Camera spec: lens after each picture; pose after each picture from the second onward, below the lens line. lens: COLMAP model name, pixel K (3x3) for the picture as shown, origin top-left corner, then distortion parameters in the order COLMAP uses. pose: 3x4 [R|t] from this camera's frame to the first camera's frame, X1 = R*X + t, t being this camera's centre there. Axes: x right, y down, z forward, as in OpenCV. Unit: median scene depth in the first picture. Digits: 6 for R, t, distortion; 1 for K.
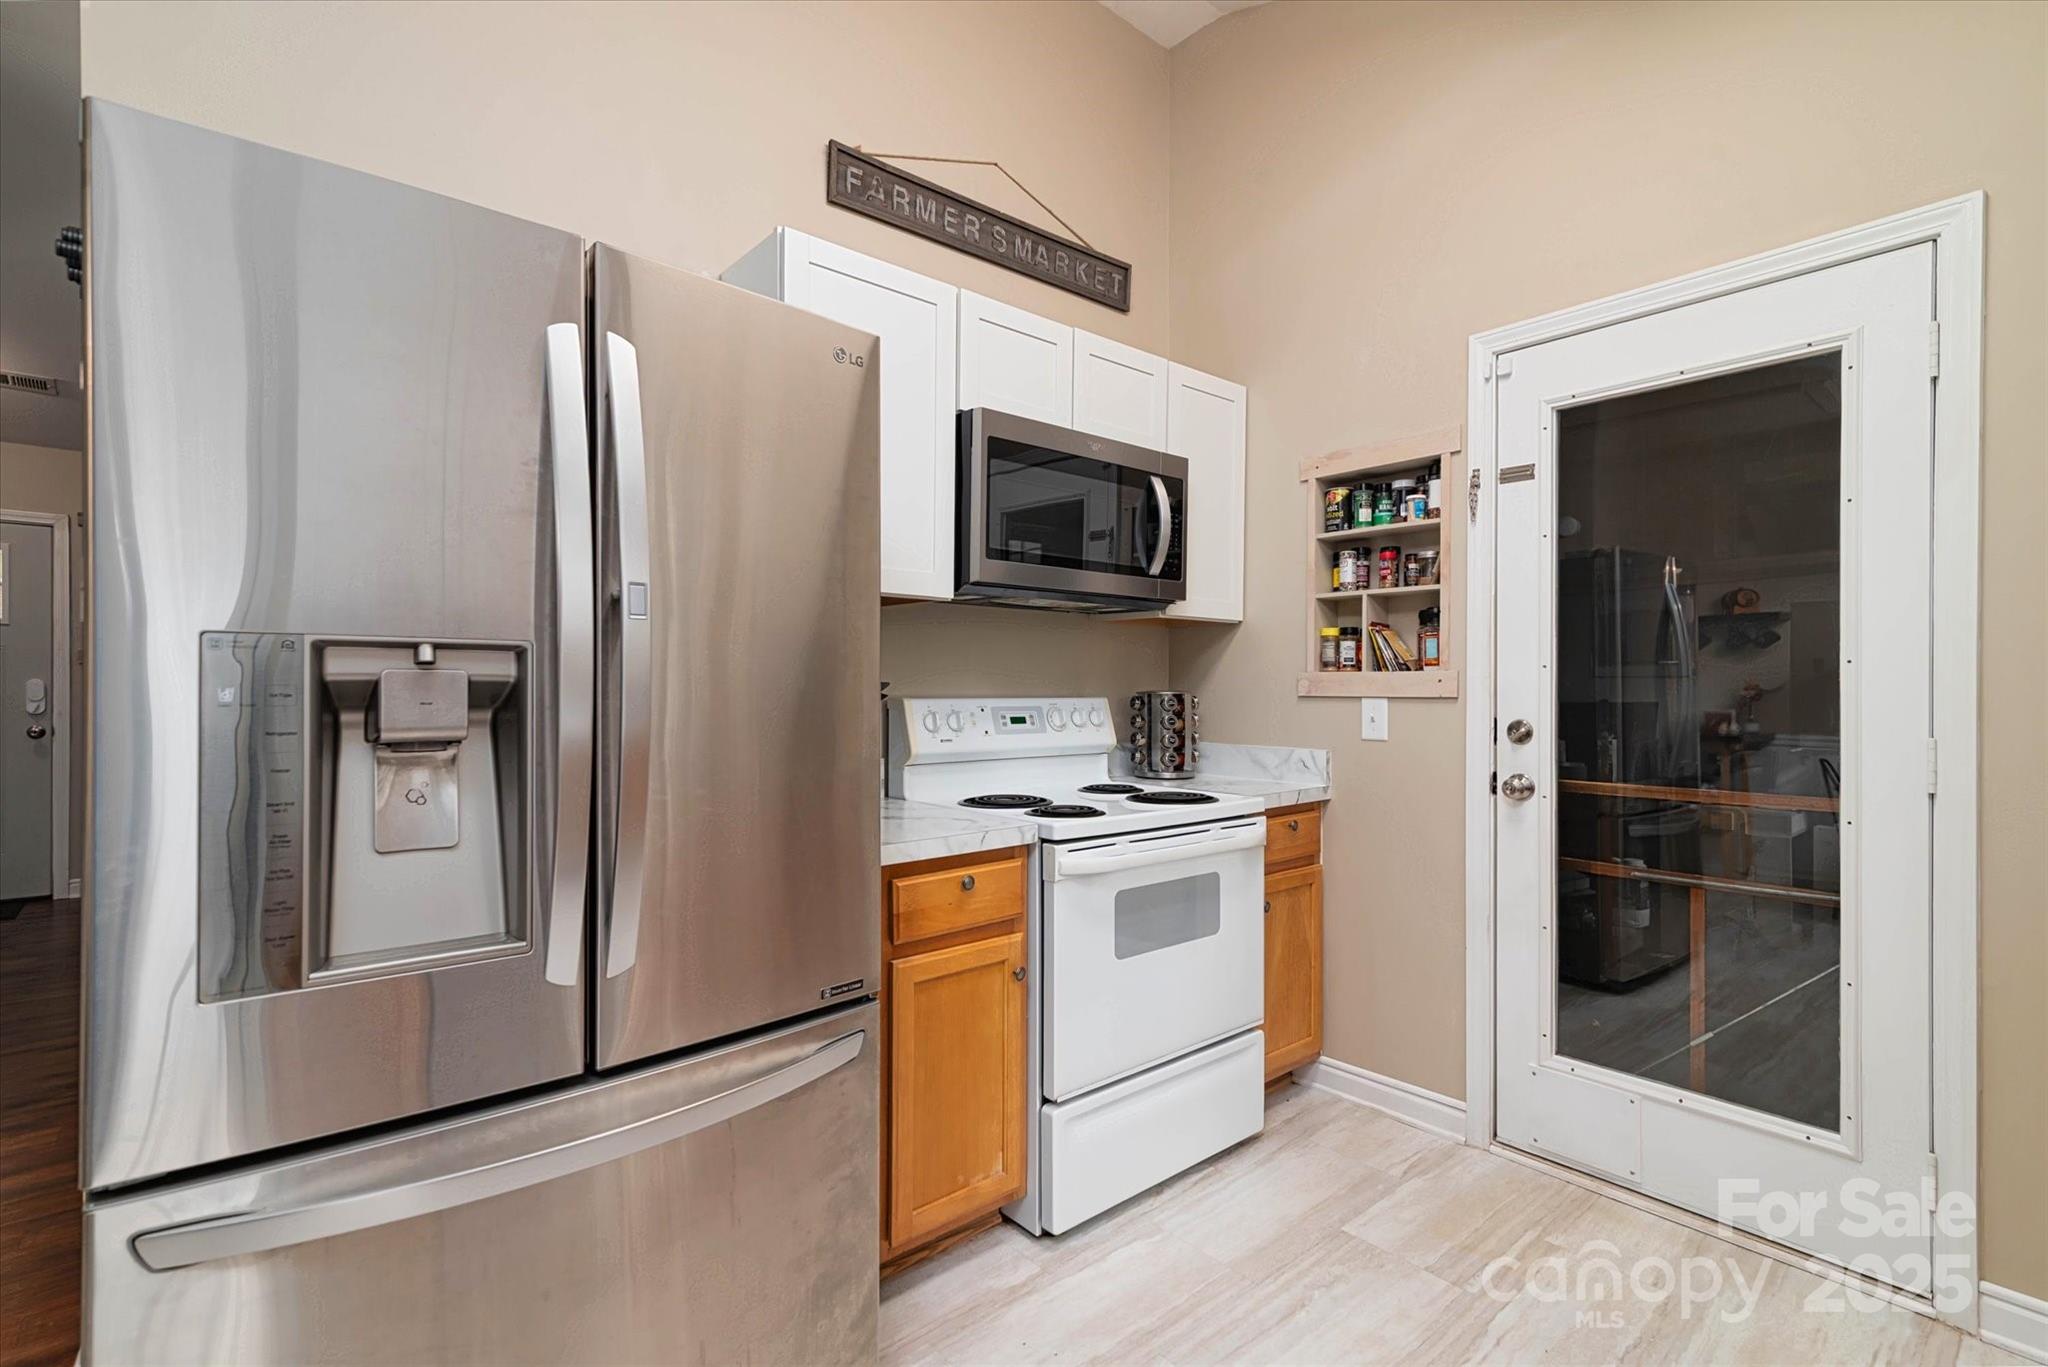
lens RADIAL K [[939.7, 0, 1030.1], [0, 939.7, 684.9], [0, 0, 1]] dist [0.012183, -0.000578]
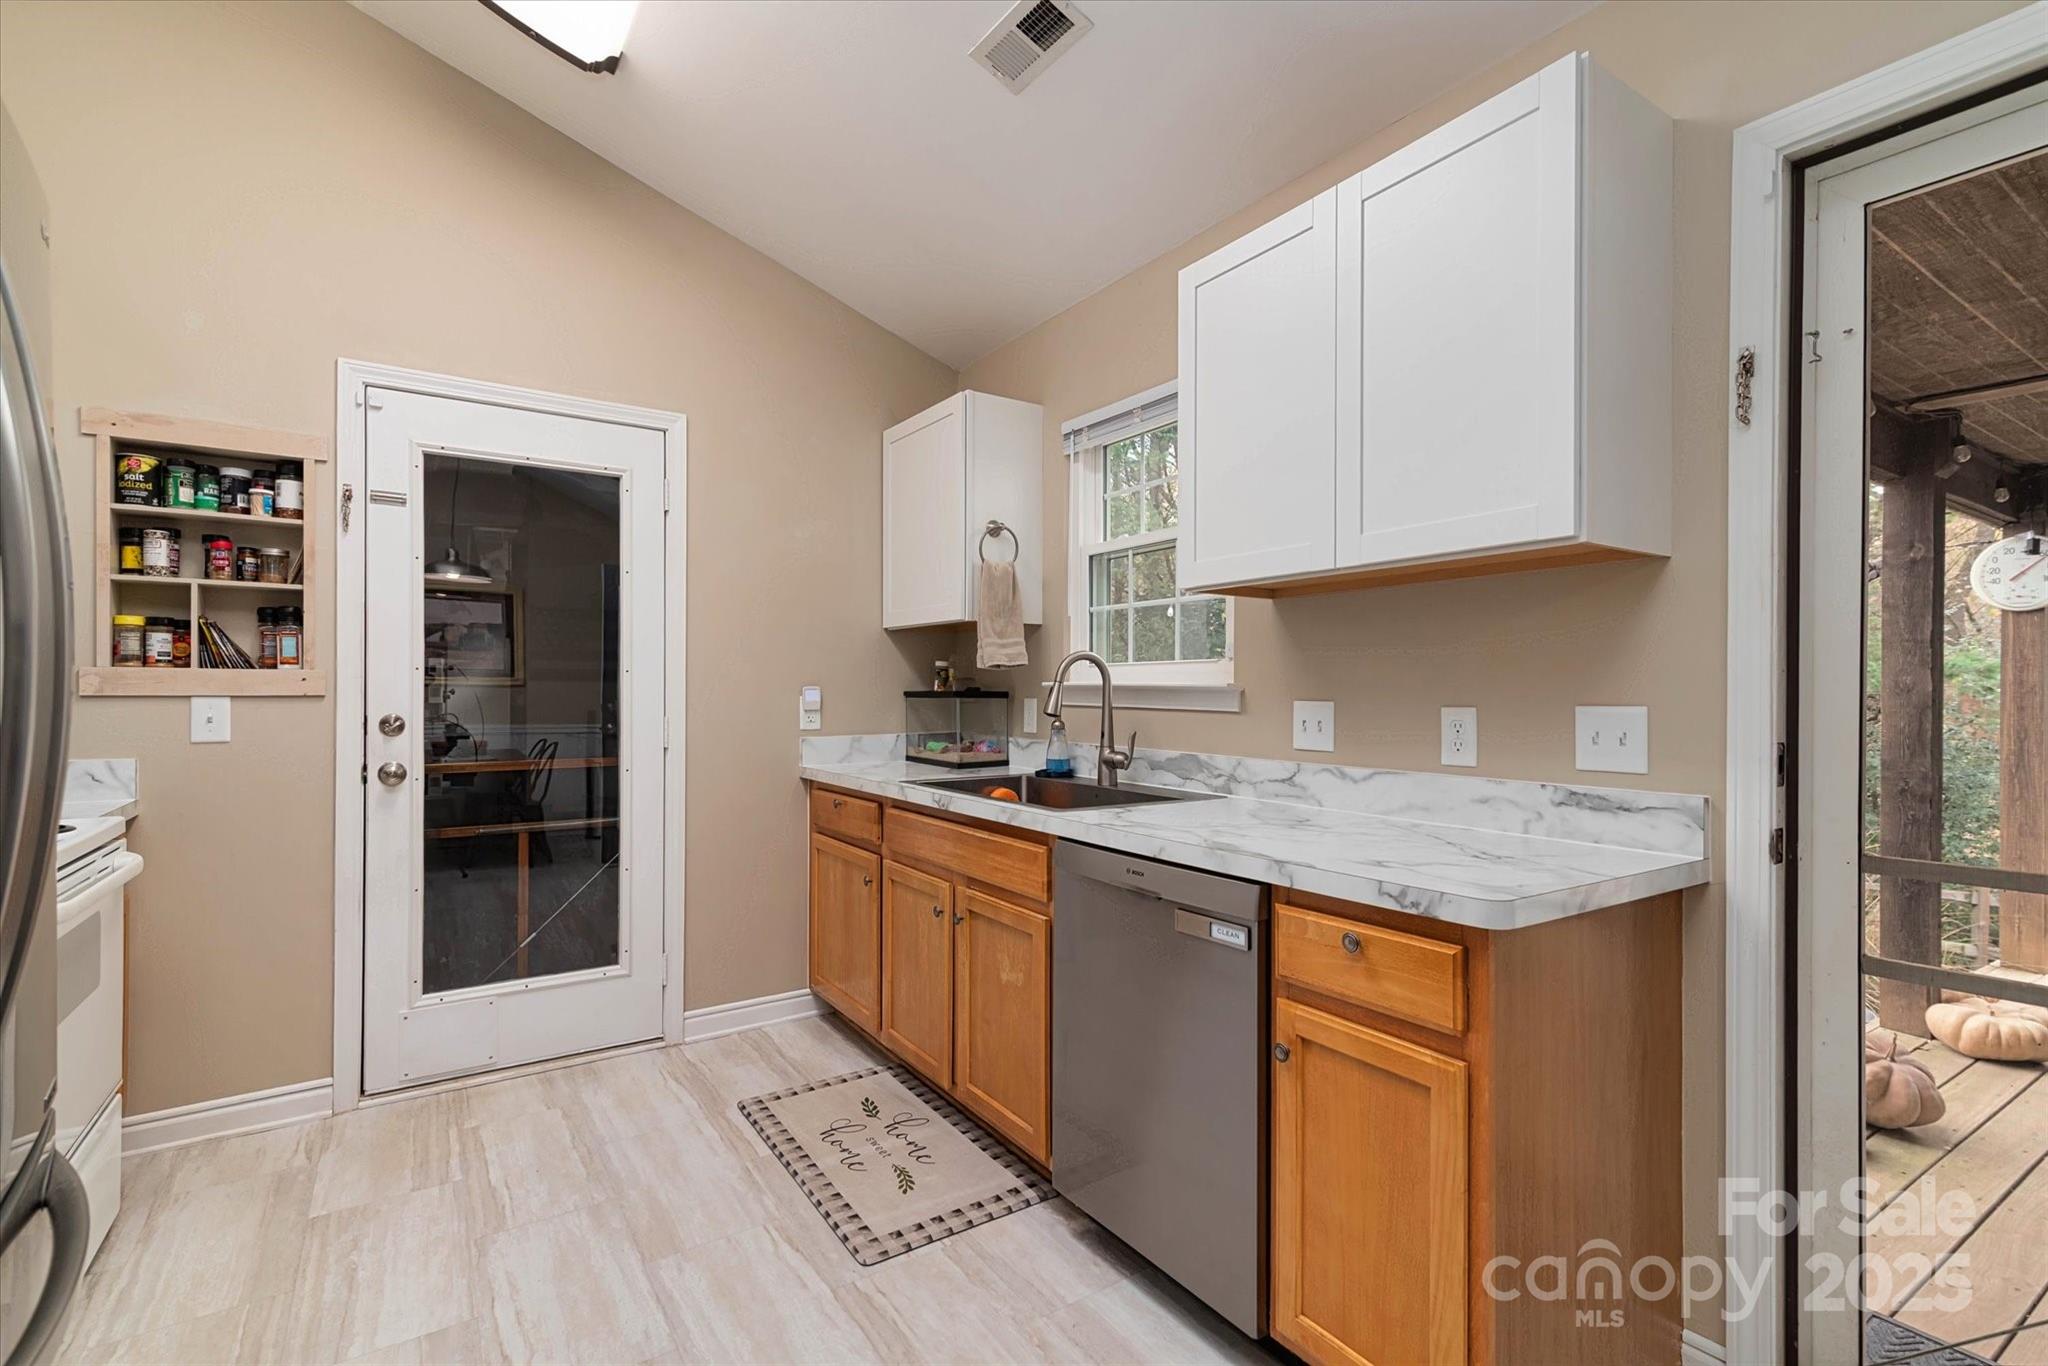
lens RADIAL K [[939.7, 0, 1033.7], [0, 939.7, 693.6], [0, 0, 1]] dist [0.012183, -0.000578]
pose [[0.110489, 0.000323, 0.993877, -0.483611], [-0.002736, 0.999996, -0.000021, 0.008584], [-0.993874, -0.002716, 0.110489, 0.093152]]
